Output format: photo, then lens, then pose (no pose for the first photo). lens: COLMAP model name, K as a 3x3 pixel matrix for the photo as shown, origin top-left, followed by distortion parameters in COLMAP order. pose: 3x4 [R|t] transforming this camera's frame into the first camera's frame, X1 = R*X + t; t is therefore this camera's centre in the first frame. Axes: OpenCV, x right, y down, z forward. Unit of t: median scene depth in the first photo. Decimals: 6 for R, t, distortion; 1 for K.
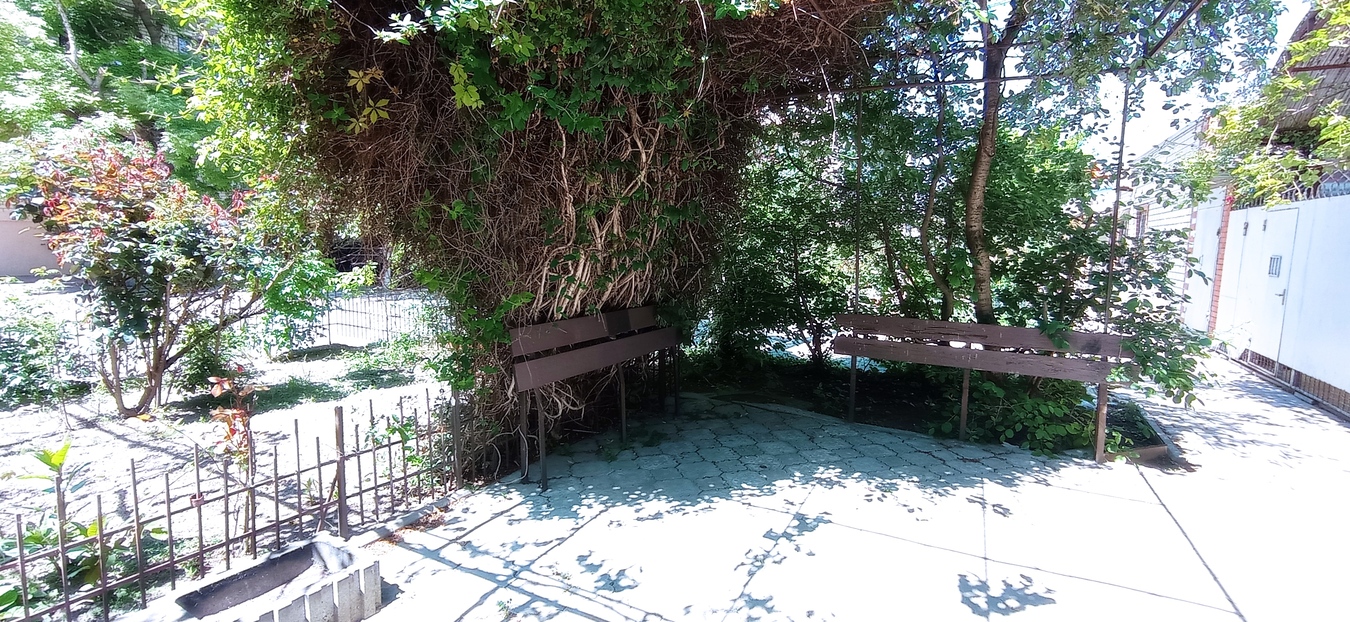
lens RADIAL K [[621.3, 0, 673.9], [0, 621.3, 310.5], [0, 0, 1]] dist [-0.021742, 0.006180]
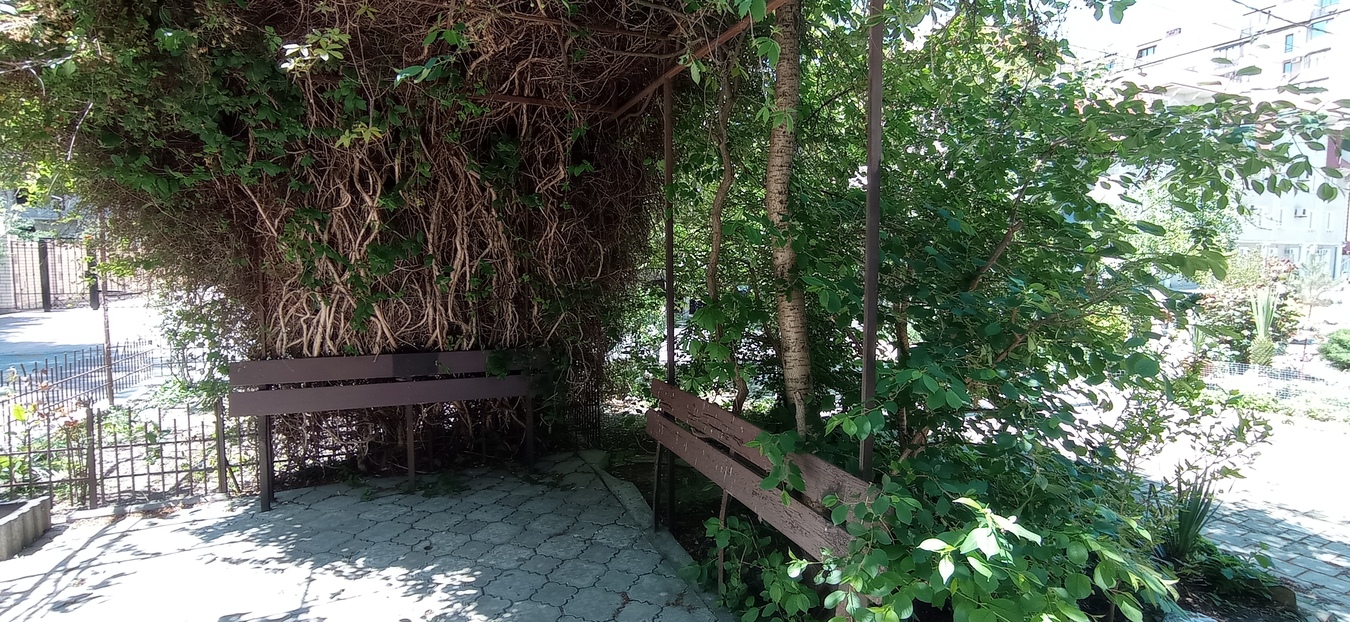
lens RADIAL K [[621.3, 0, 683.2], [0, 621.3, 311.4], [0, 0, 1]] dist [-0.021742, 0.006180]
pose [[0.777620, 0.029569, -0.628039, 1.032980], [-0.058639, 0.997950, -0.025619, -0.075903], [0.625995, 0.056750, 0.777760, 0.604663]]
